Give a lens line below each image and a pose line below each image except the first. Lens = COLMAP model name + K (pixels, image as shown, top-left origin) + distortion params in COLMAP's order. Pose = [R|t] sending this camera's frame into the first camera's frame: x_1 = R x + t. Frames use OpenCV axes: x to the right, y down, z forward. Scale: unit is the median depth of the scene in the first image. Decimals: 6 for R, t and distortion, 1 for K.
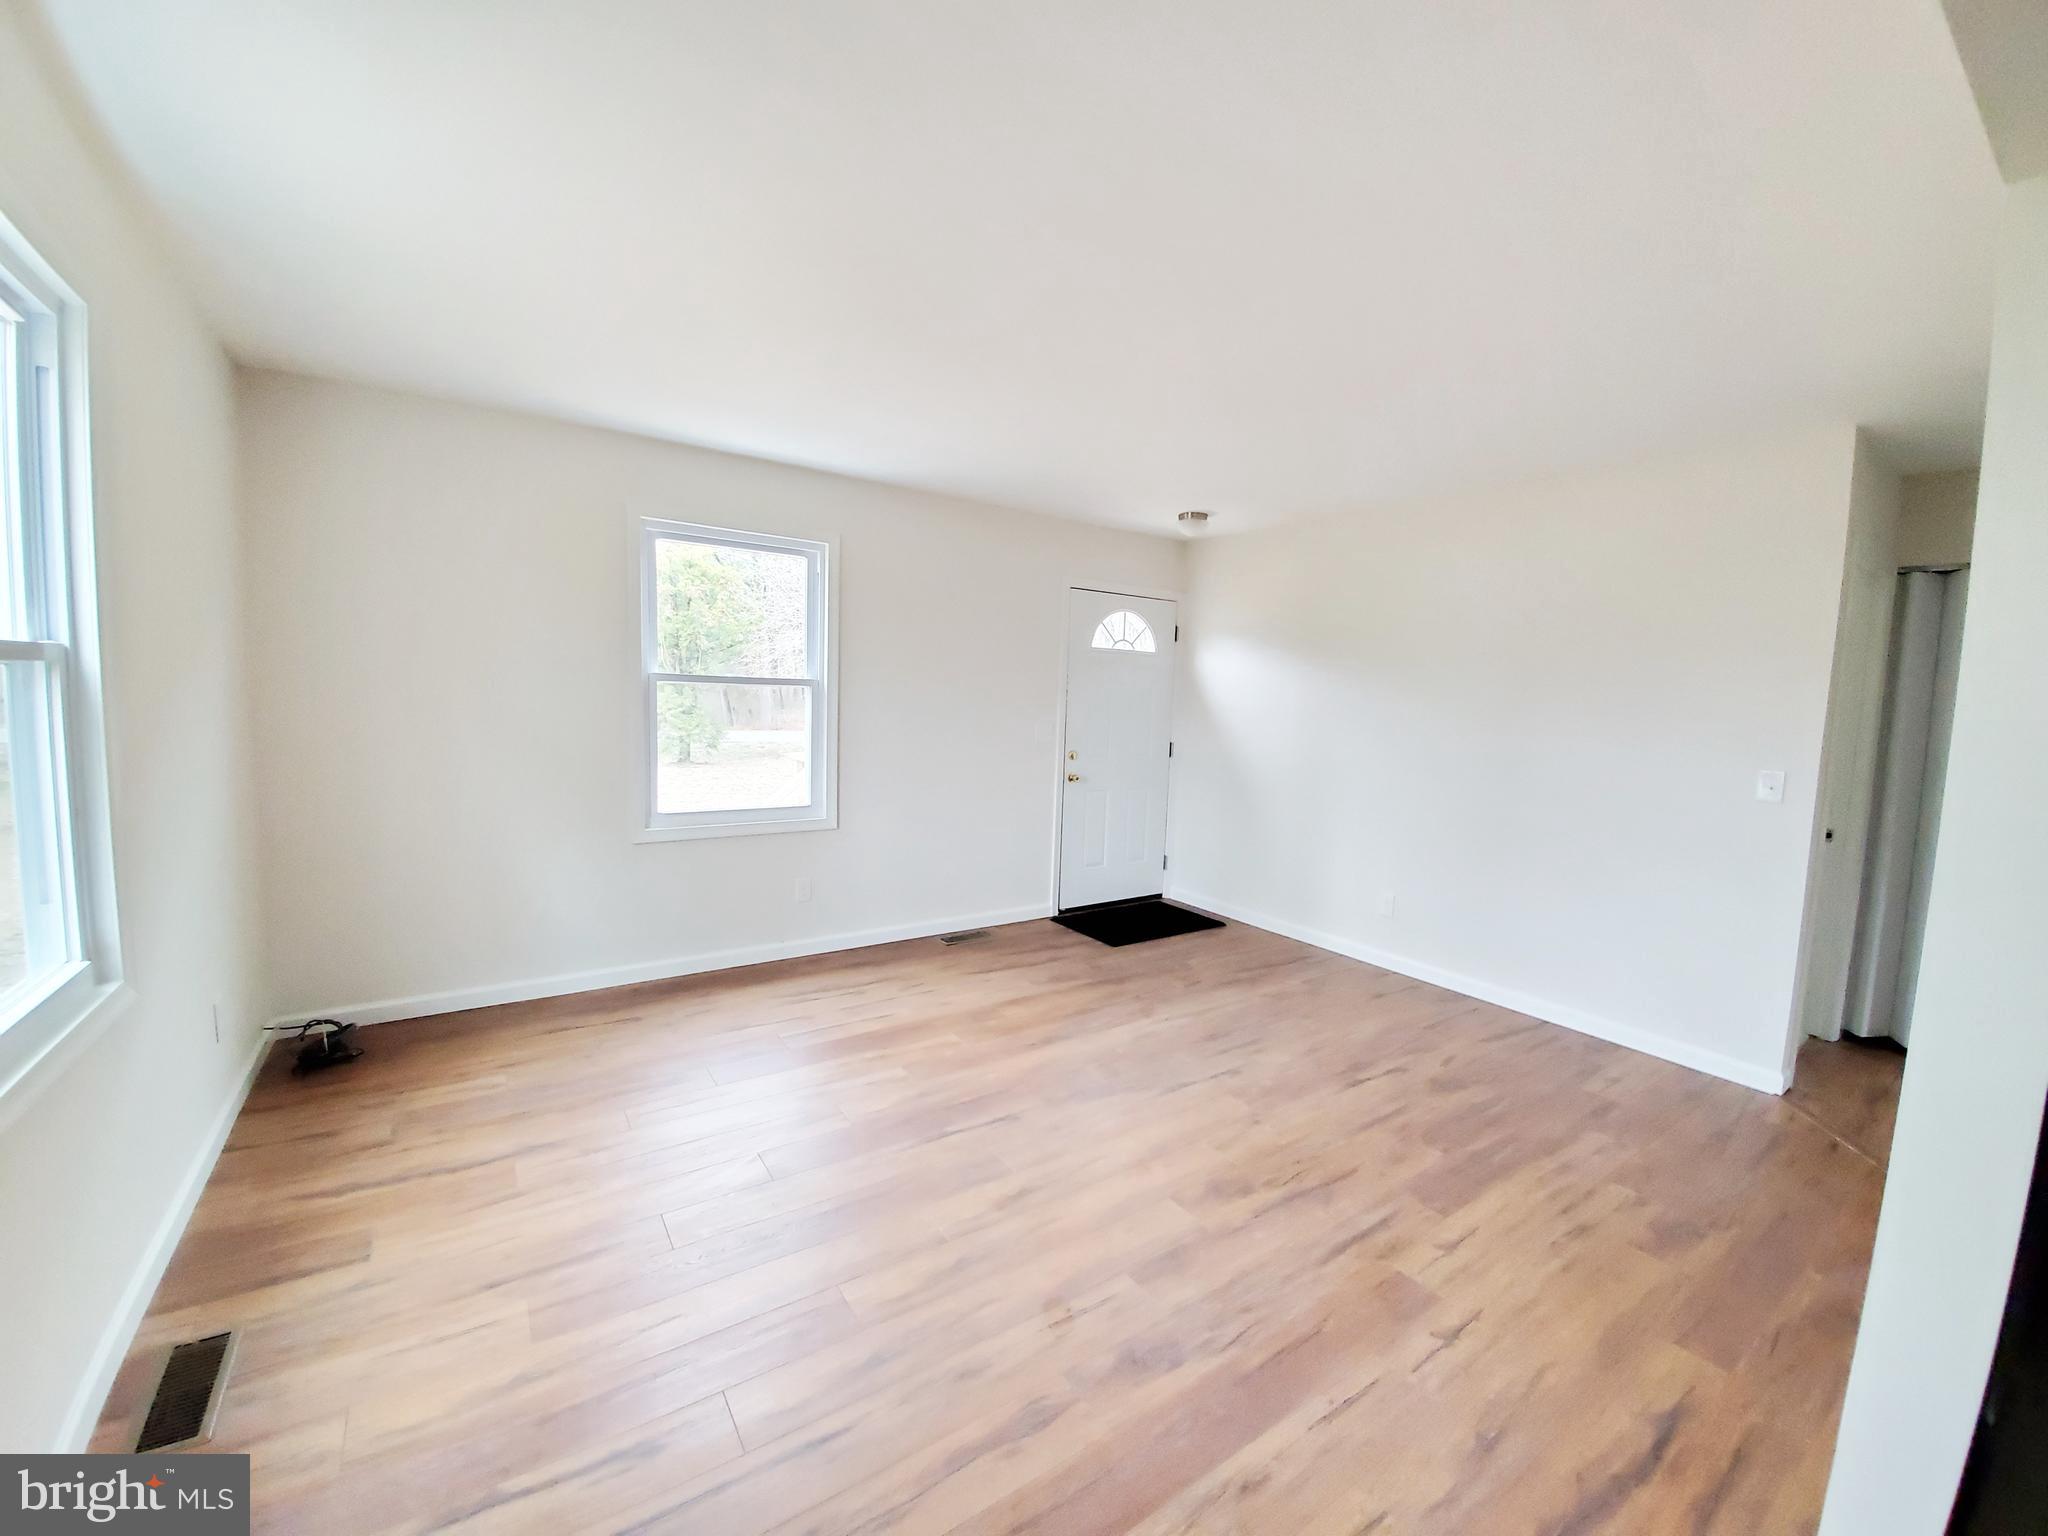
lens RADIAL K [[807.6, 0, 1030.0], [0, 807.6, 768.4], [0, 0, 1]] dist [0.010545, -0.015648]
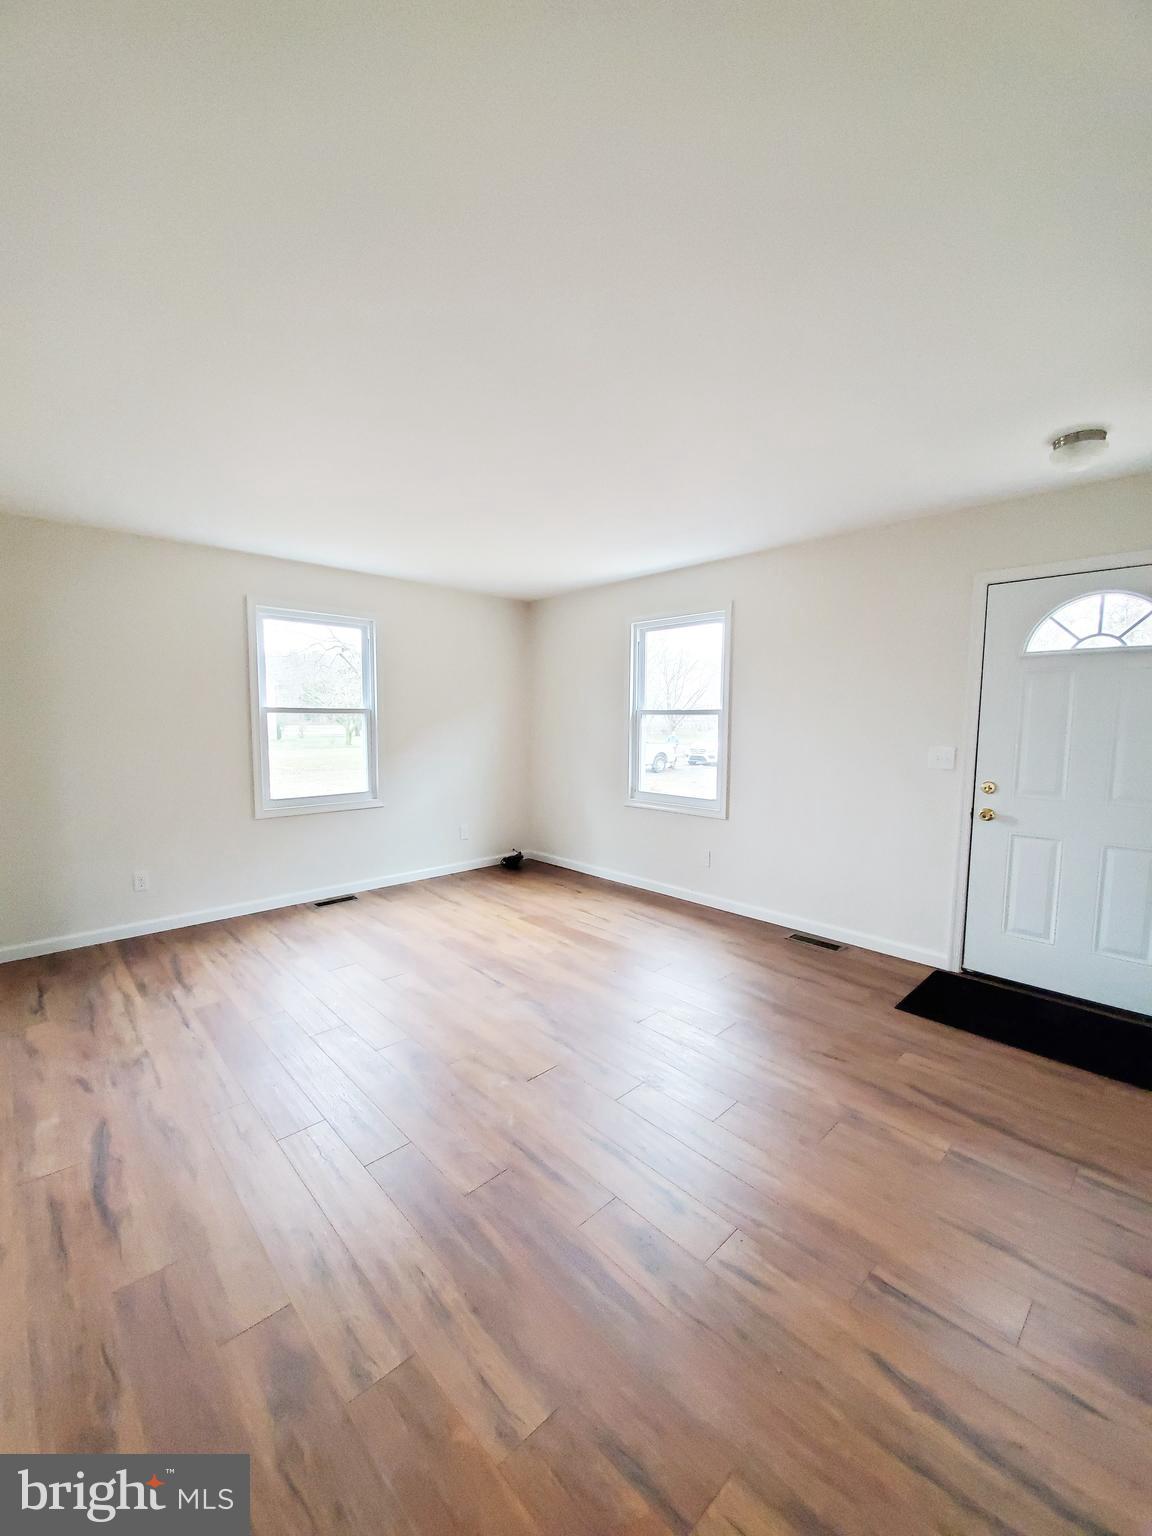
lens RADIAL K [[605.7, 0, 575.0], [0, 605.7, 773.0], [0, 0, 1]] dist [0.010545, -0.015648]
pose [[0.151801, 0.056283, -0.986807, 0.788319], [-0.091126, 0.994922, 0.042728, -0.025223], [0.984202, 0.083437, 0.156159, 0.648416]]
